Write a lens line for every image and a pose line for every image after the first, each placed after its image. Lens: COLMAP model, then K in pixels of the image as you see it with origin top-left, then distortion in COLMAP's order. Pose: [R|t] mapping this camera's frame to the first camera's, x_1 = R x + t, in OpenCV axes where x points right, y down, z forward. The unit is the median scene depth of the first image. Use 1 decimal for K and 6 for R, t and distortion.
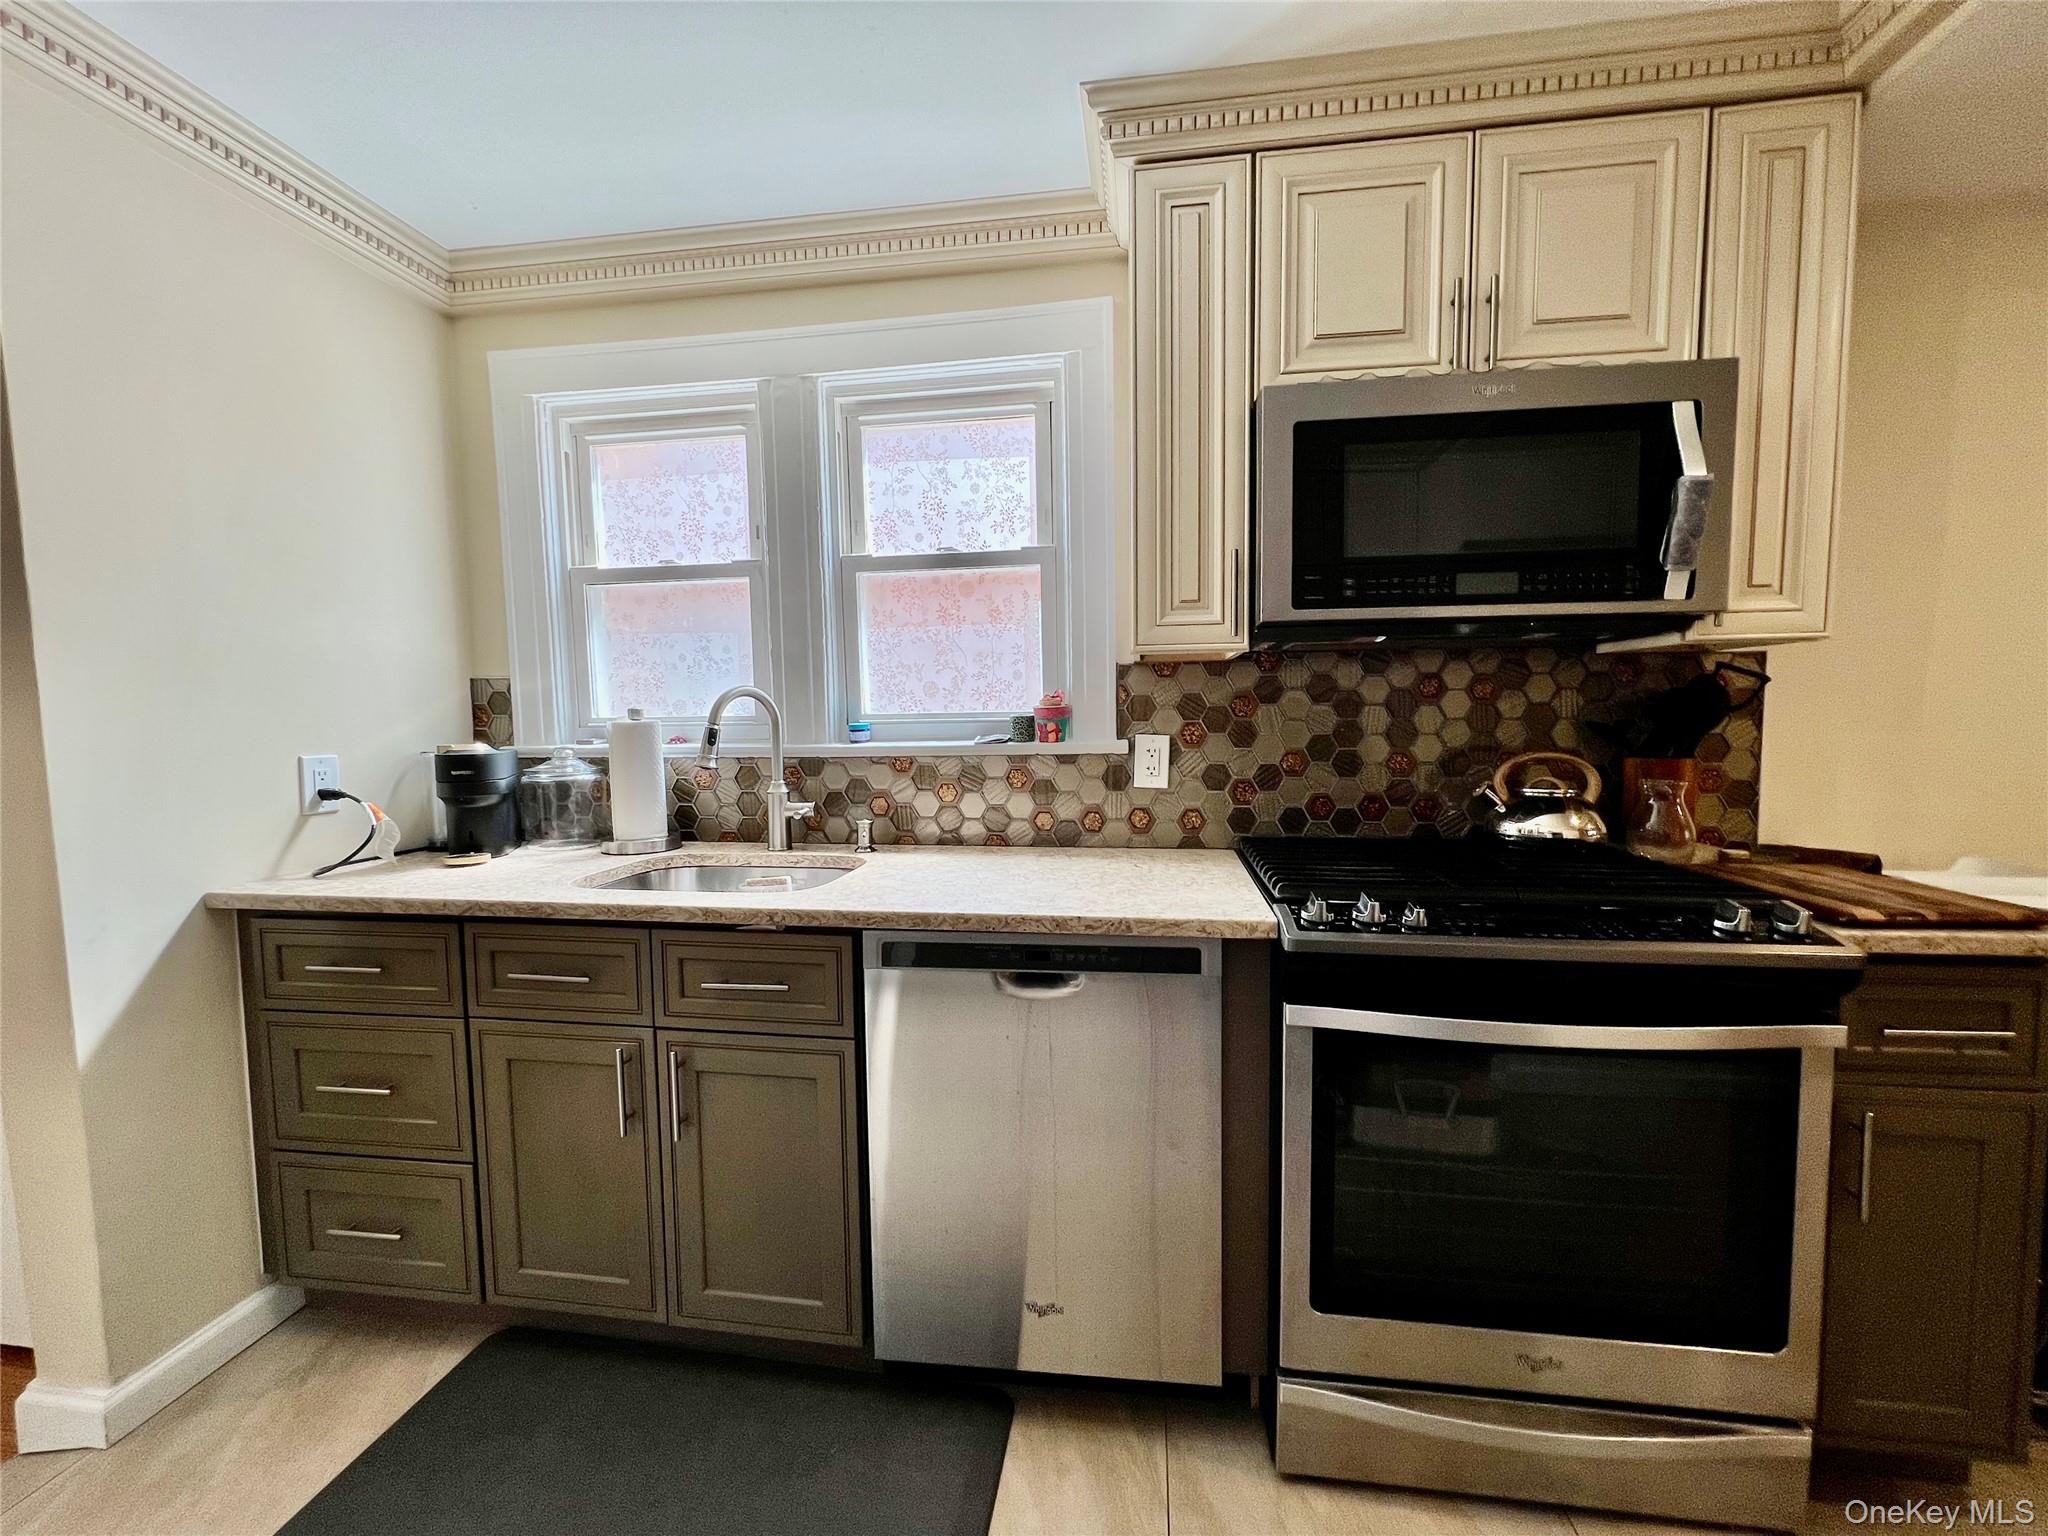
lens RADIAL K [[808.1, 0, 1024.0], [0, 808.1, 768.0], [0, 0, 1]] dist [0.001467, 0.000222]
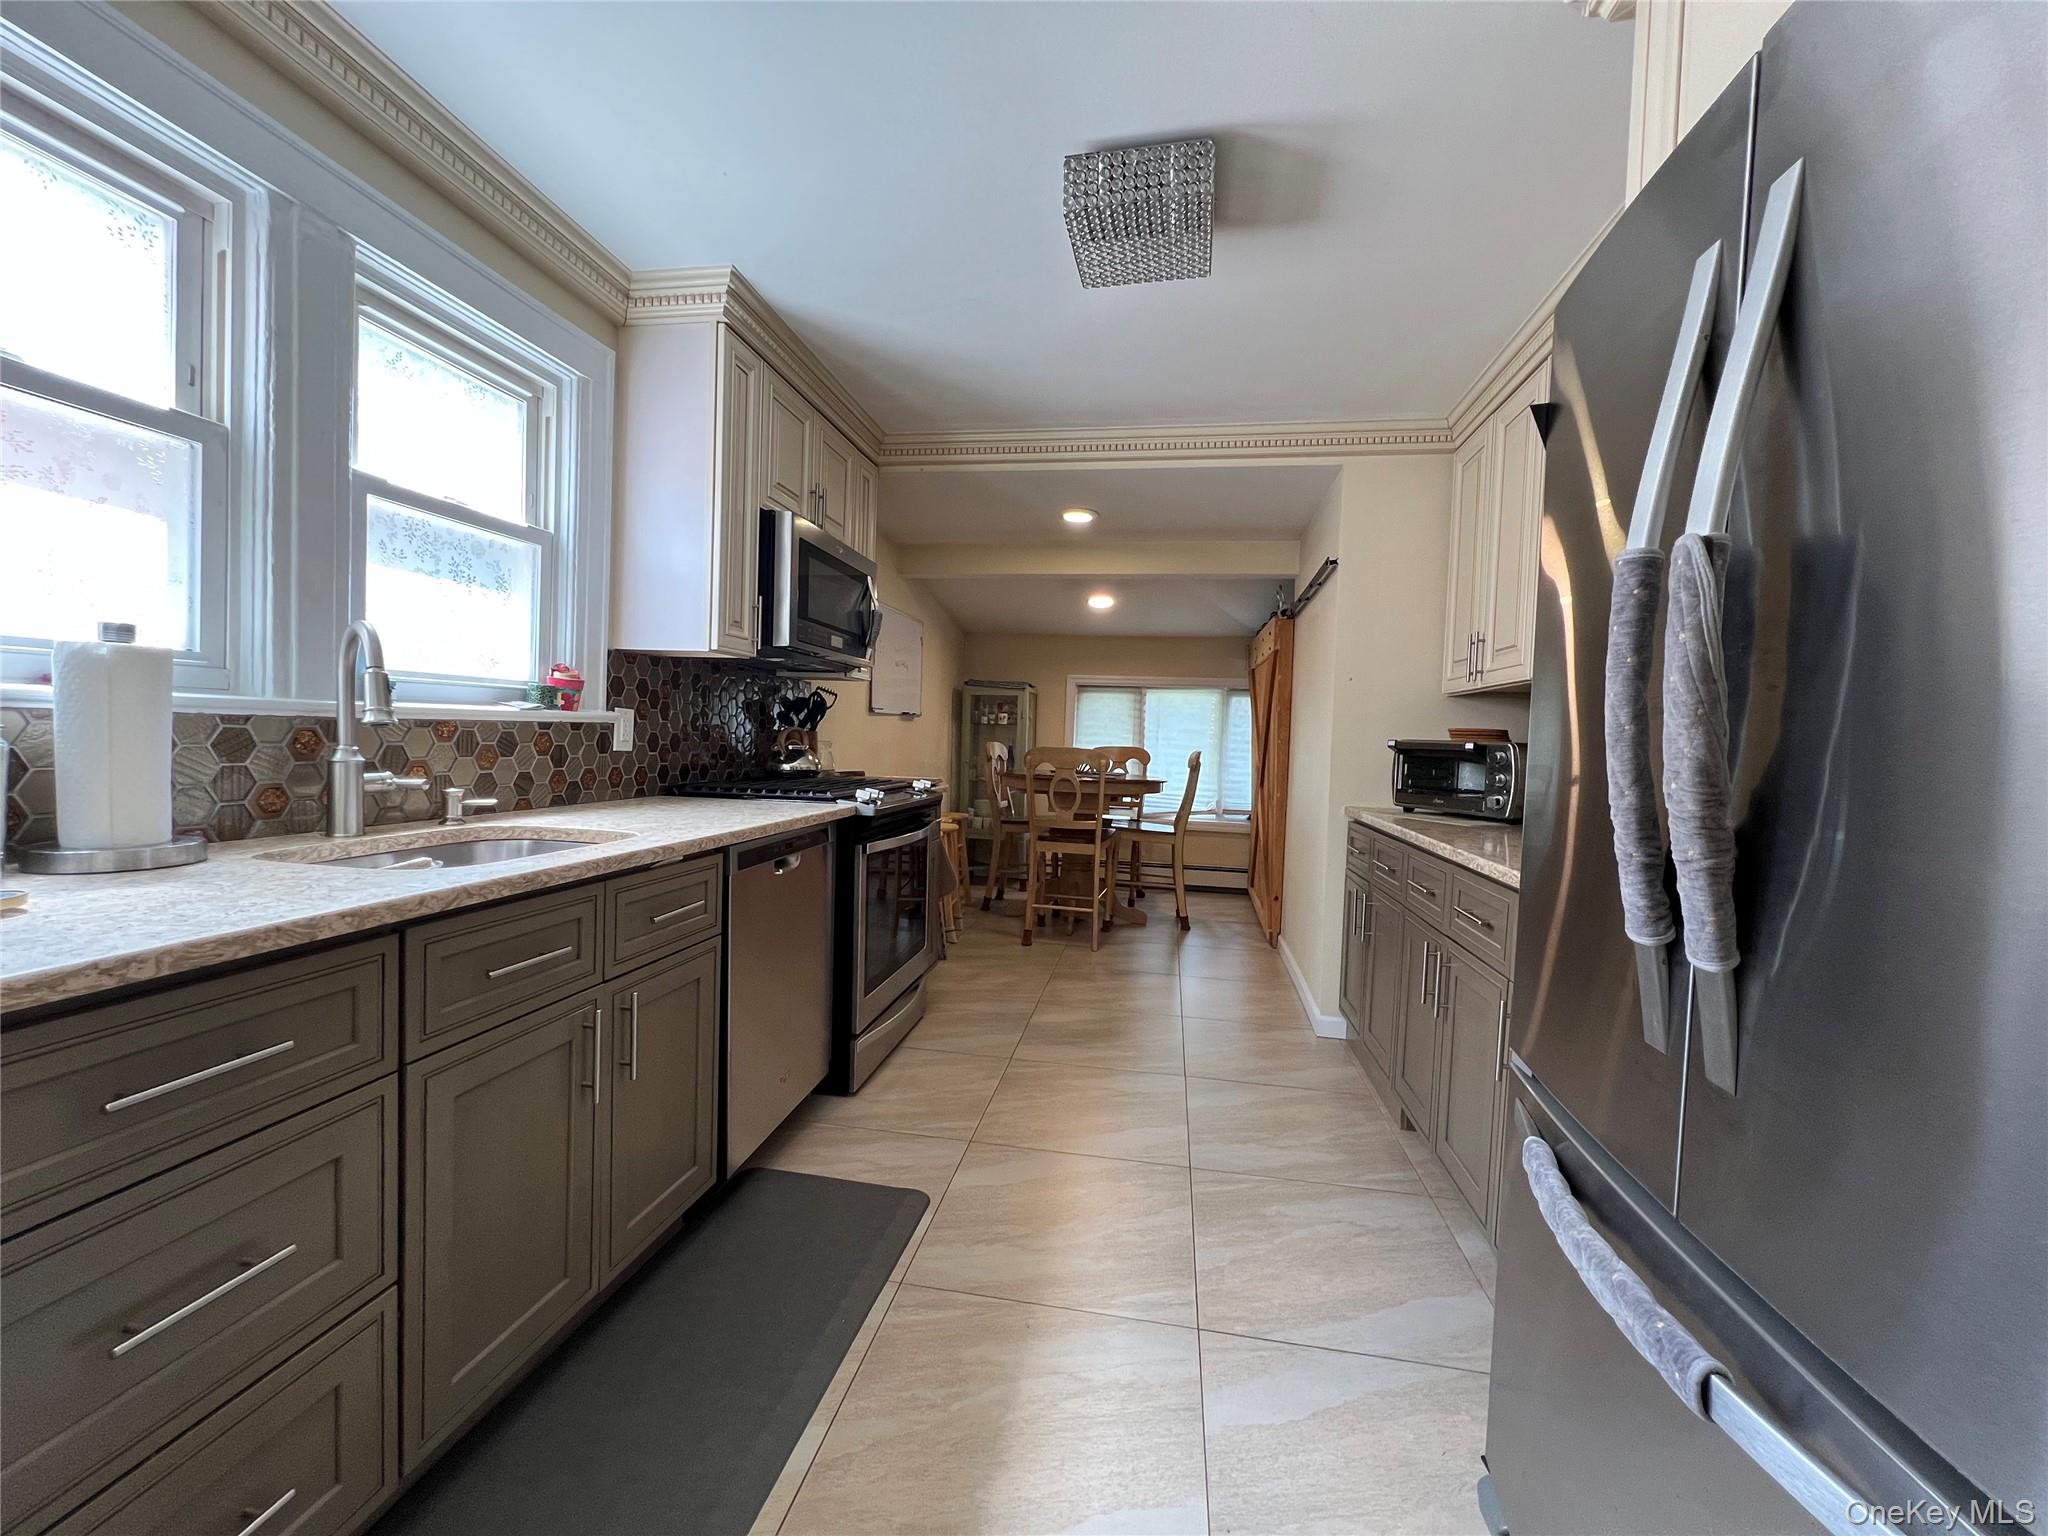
lens RADIAL K [[814.7, 0, 1024.0], [0, 814.7, 768.0], [0, 0, 1]] dist [0.000630, 0.000183]
pose [[0.034932, -0.028832, 0.998974, -1.233315], [0.038797, 0.998869, 0.027473, 0.046080], [-0.998636, 0.037798, 0.036011, 0.386197]]
